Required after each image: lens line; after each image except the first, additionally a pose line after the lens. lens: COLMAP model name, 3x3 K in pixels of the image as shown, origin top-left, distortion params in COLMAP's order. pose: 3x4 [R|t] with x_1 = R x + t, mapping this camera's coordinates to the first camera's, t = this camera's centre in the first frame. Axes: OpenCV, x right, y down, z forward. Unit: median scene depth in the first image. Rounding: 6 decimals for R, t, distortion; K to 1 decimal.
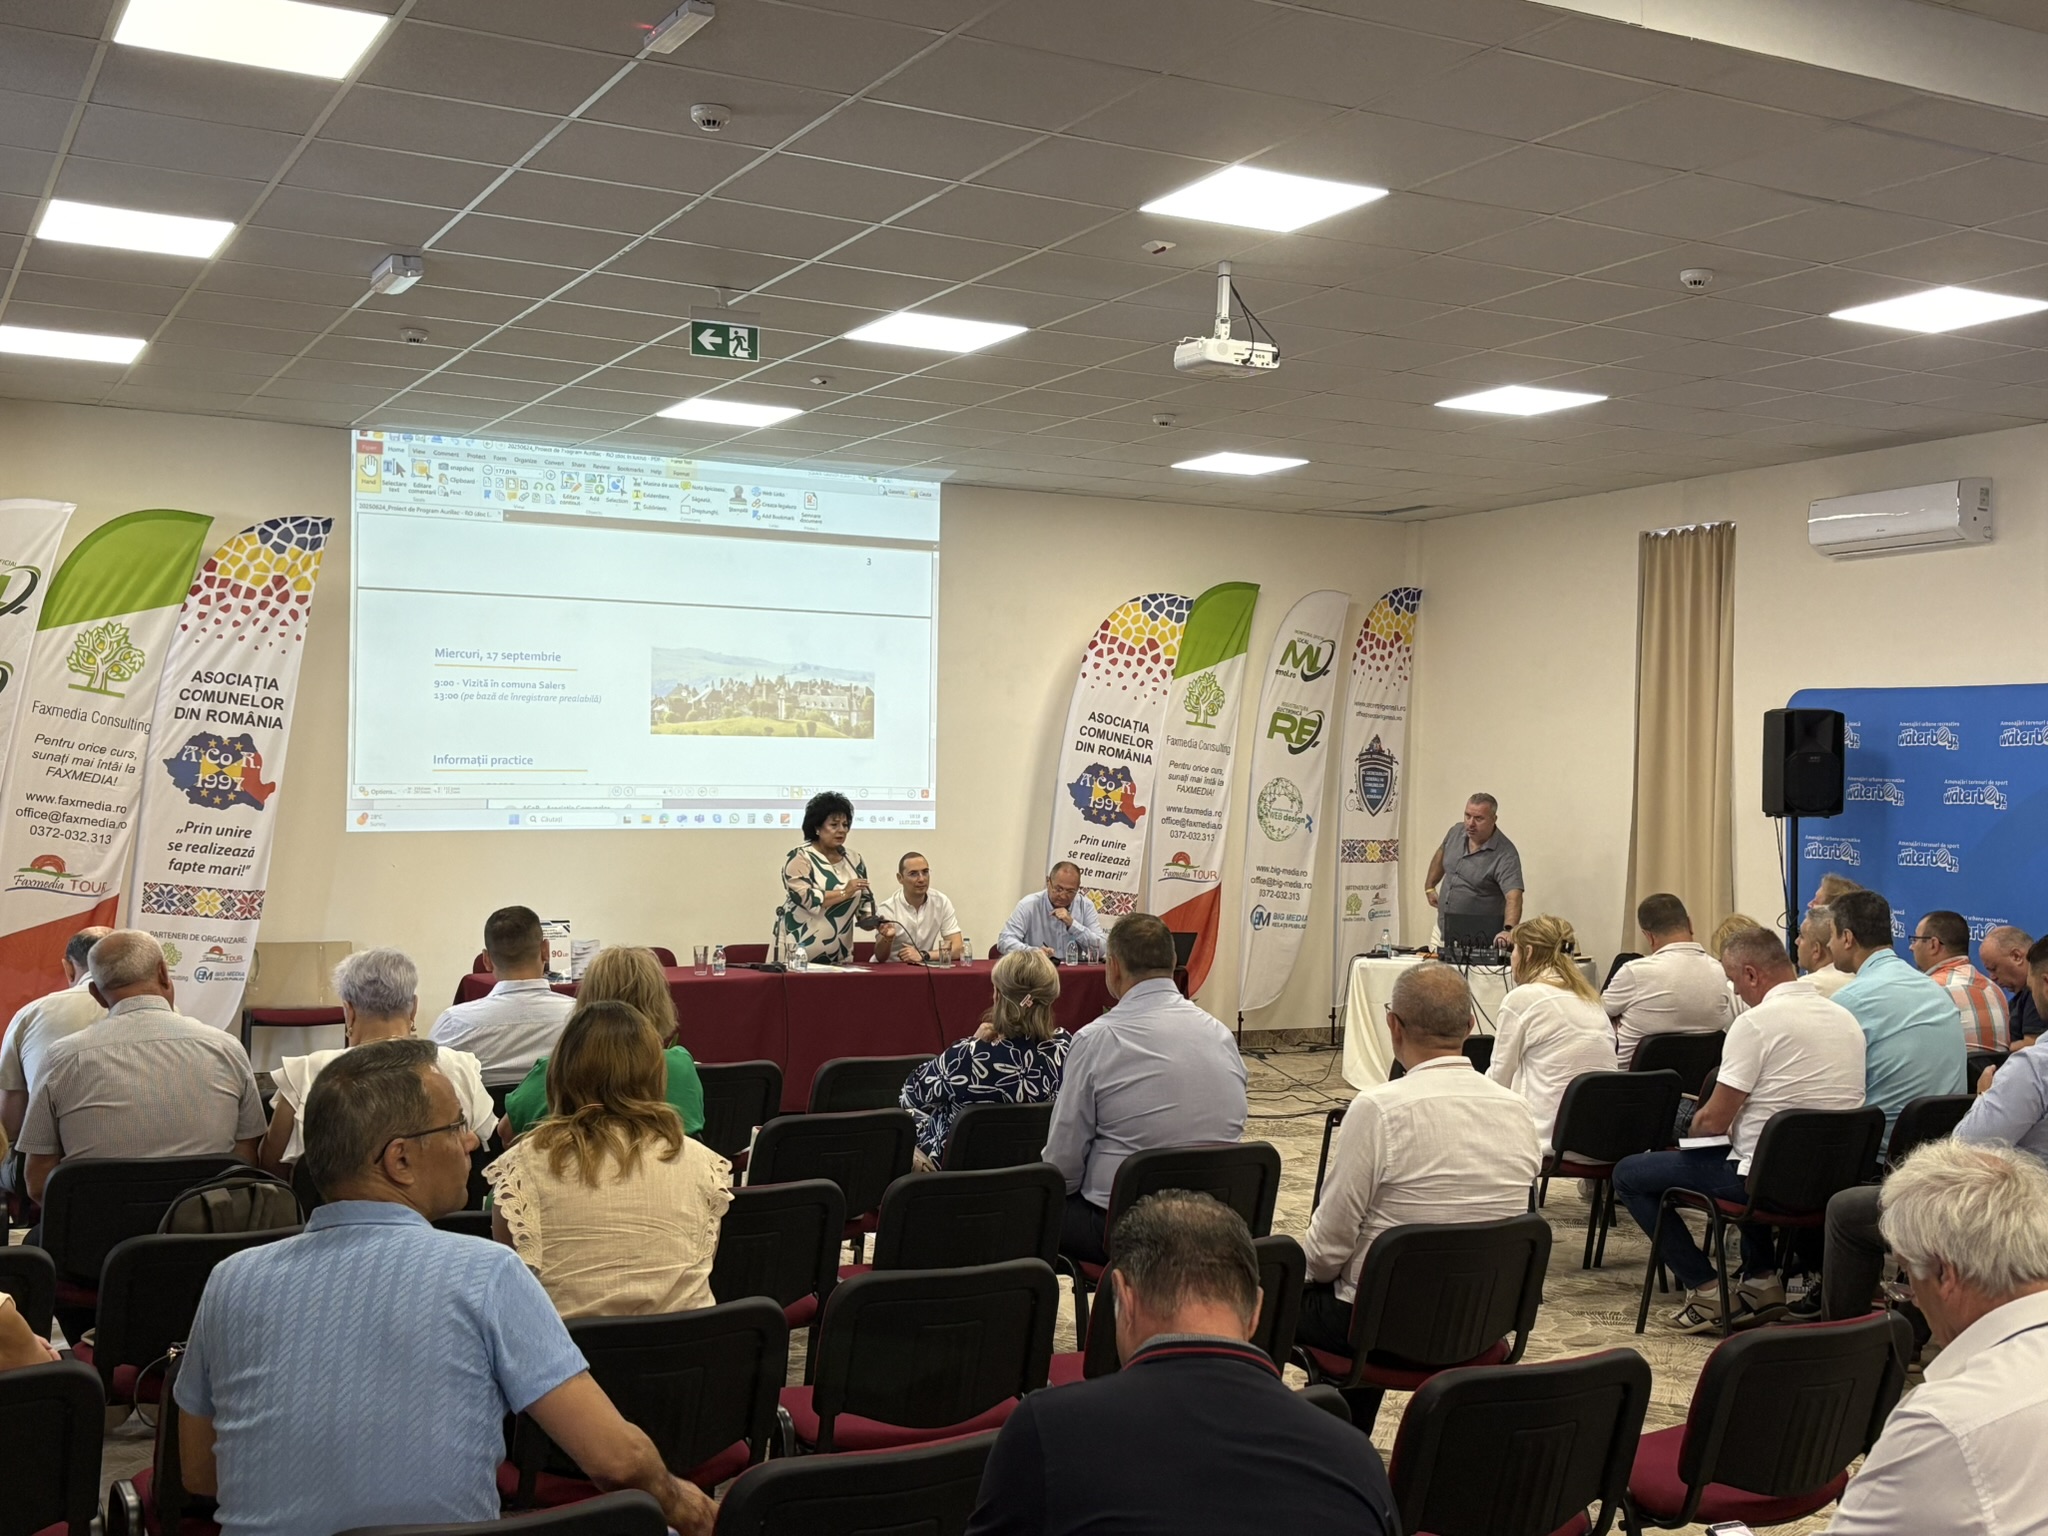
lens RADIAL K [[2260.9, 0, 1132.3], [0, 2260.9, 794.2], [0, 0, 1]] dist [0.002702, 0.000000]
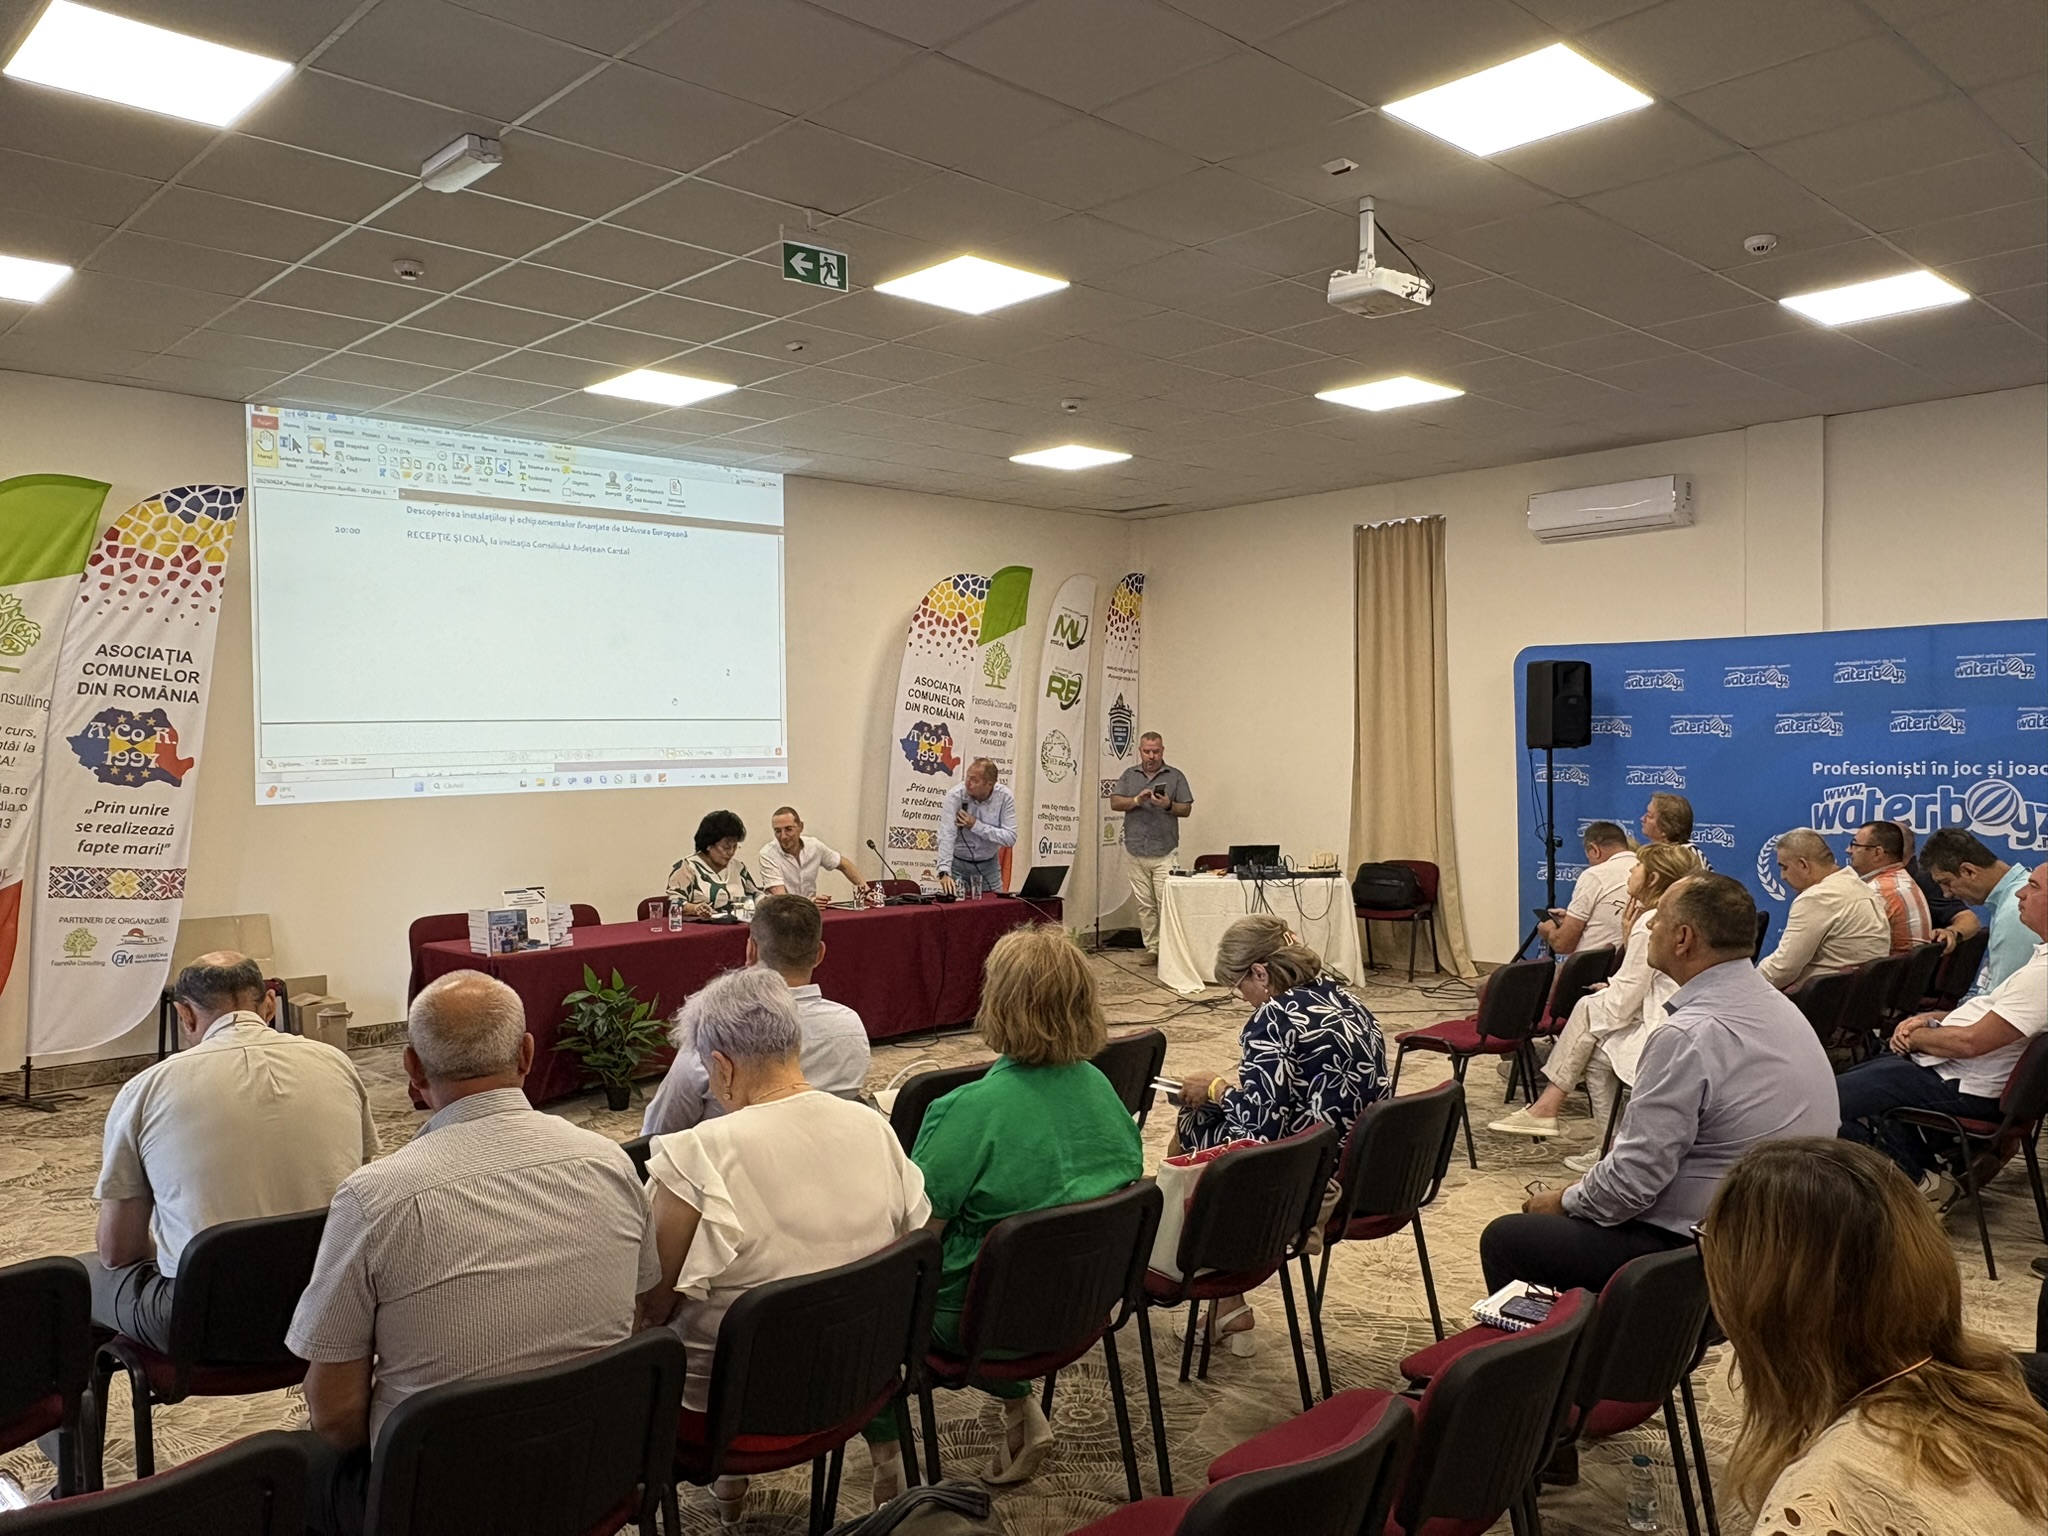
lens RADIAL K [[1548.6, 0, 1026.0], [0, 1548.6, 779.5], [0, 0, 1]] dist [0.034848, -0.028990]
pose [[0.971613, -0.033667, 0.234168, -0.175266], [0.028558, 0.999275, 0.025173, -0.002406], [-0.234846, -0.017771, 0.971870, 0.242605]]
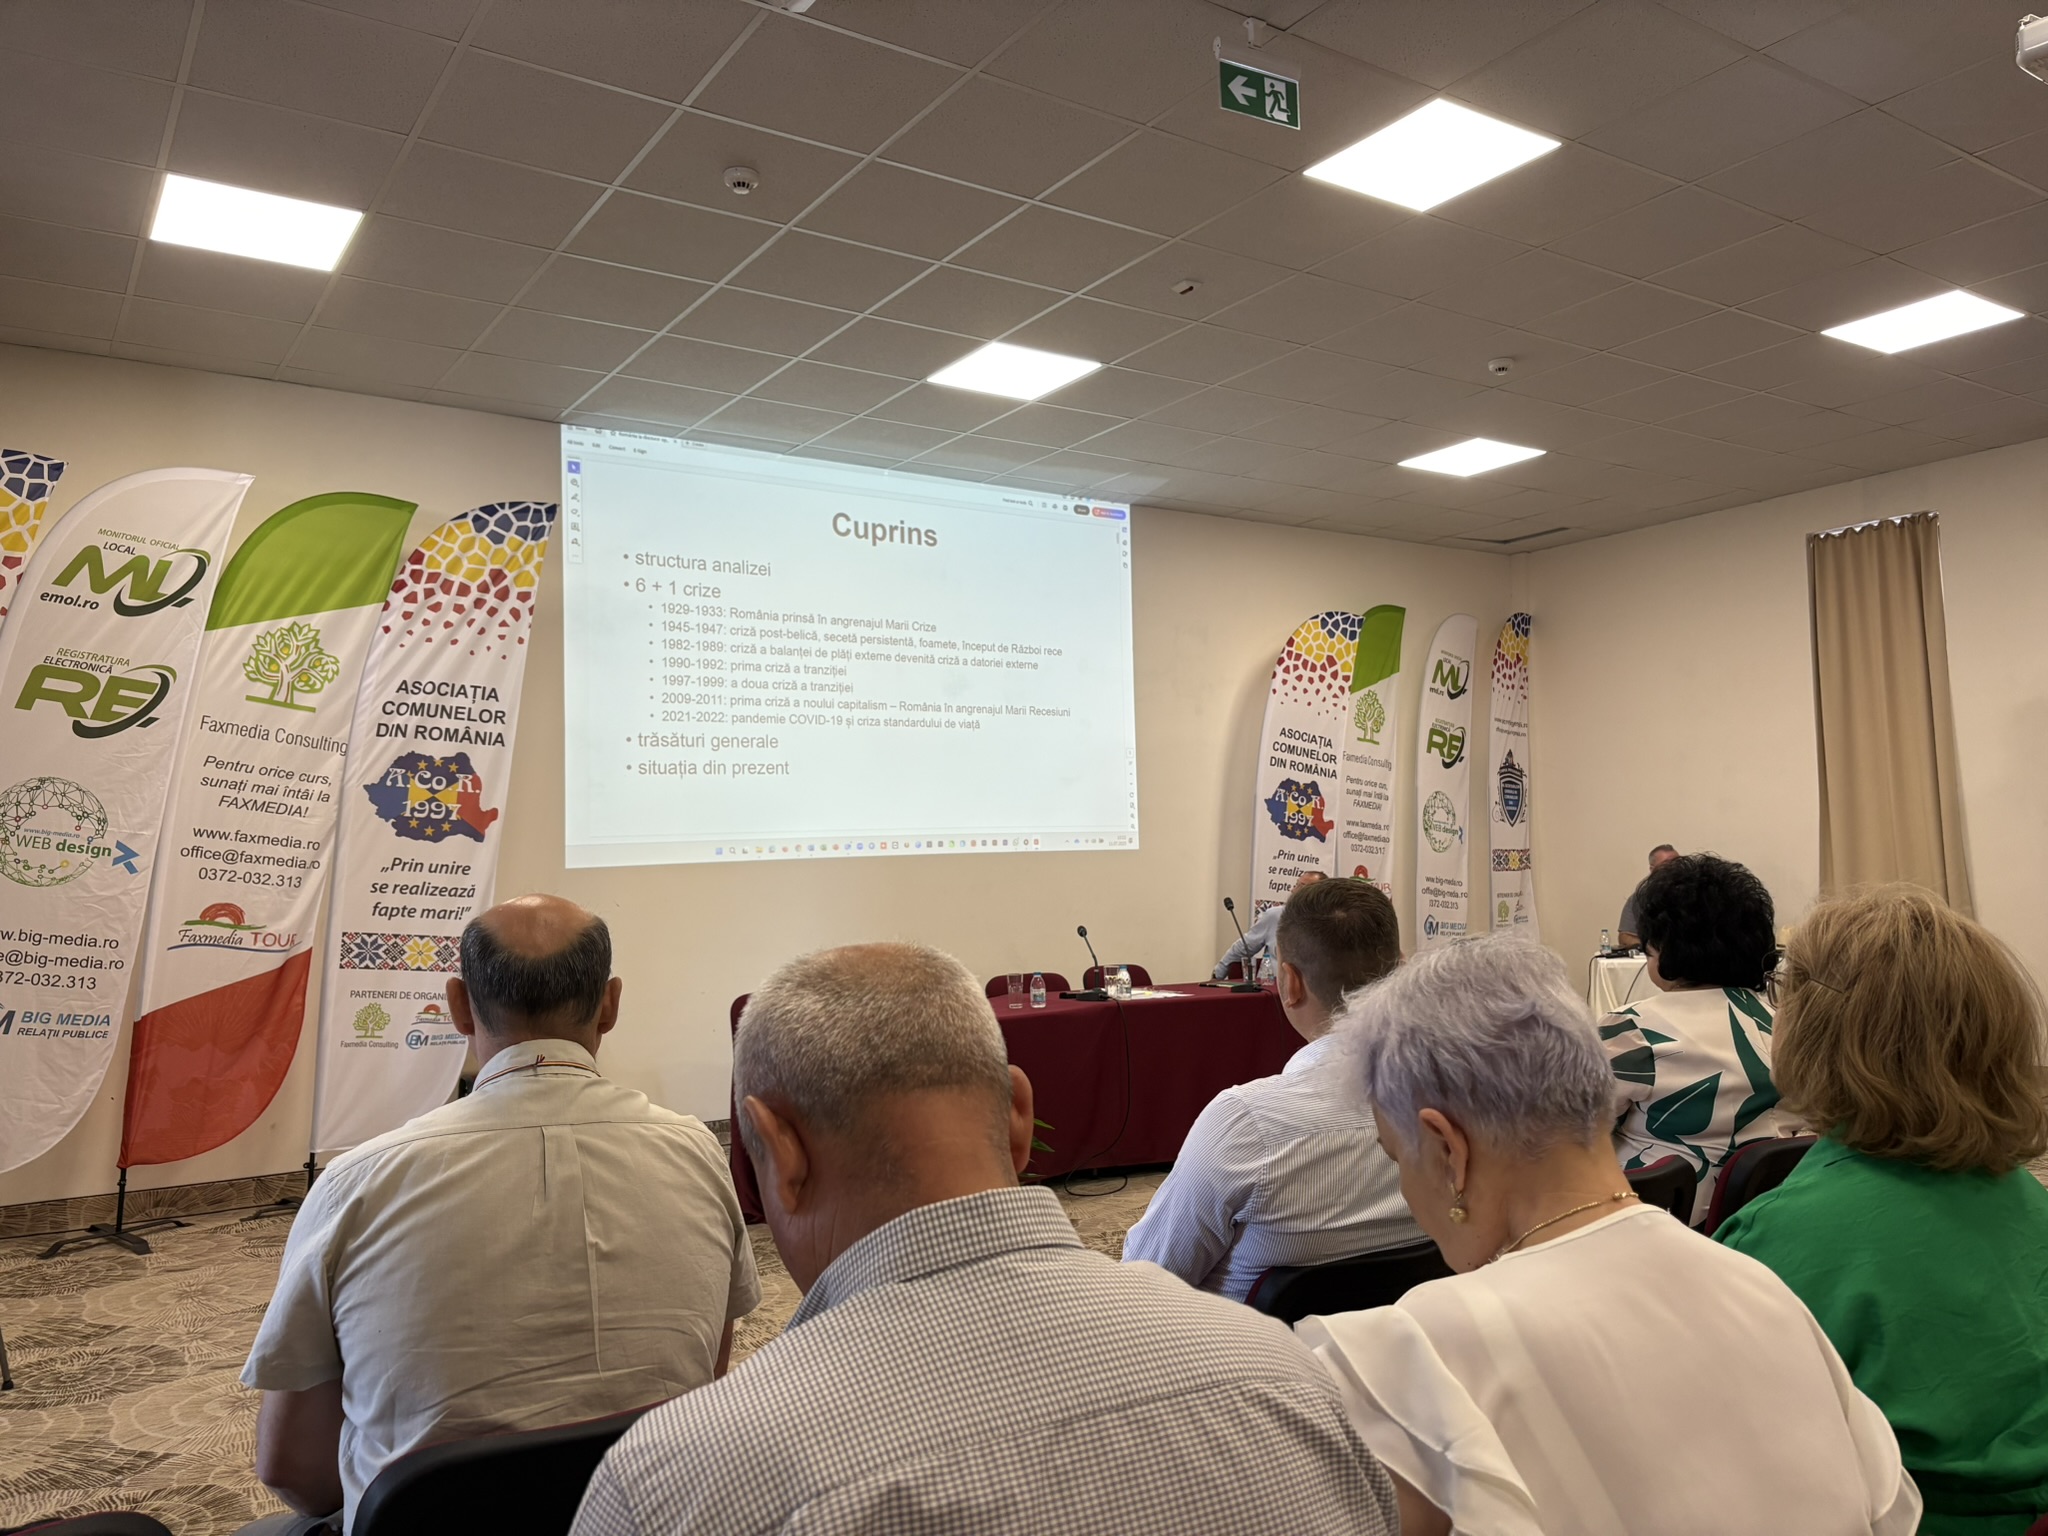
lens RADIAL K [[1548.6, 0, 1067.7], [0, 1548.6, 775.5], [0, 0, 1]] dist [0.034848, -0.028990]
pose [[0.995779, -0.036920, 0.084036, -0.198859], [0.041770, 0.997517, -0.056709, 0.023082], [-0.081734, 0.059979, 0.994848, 0.369224]]
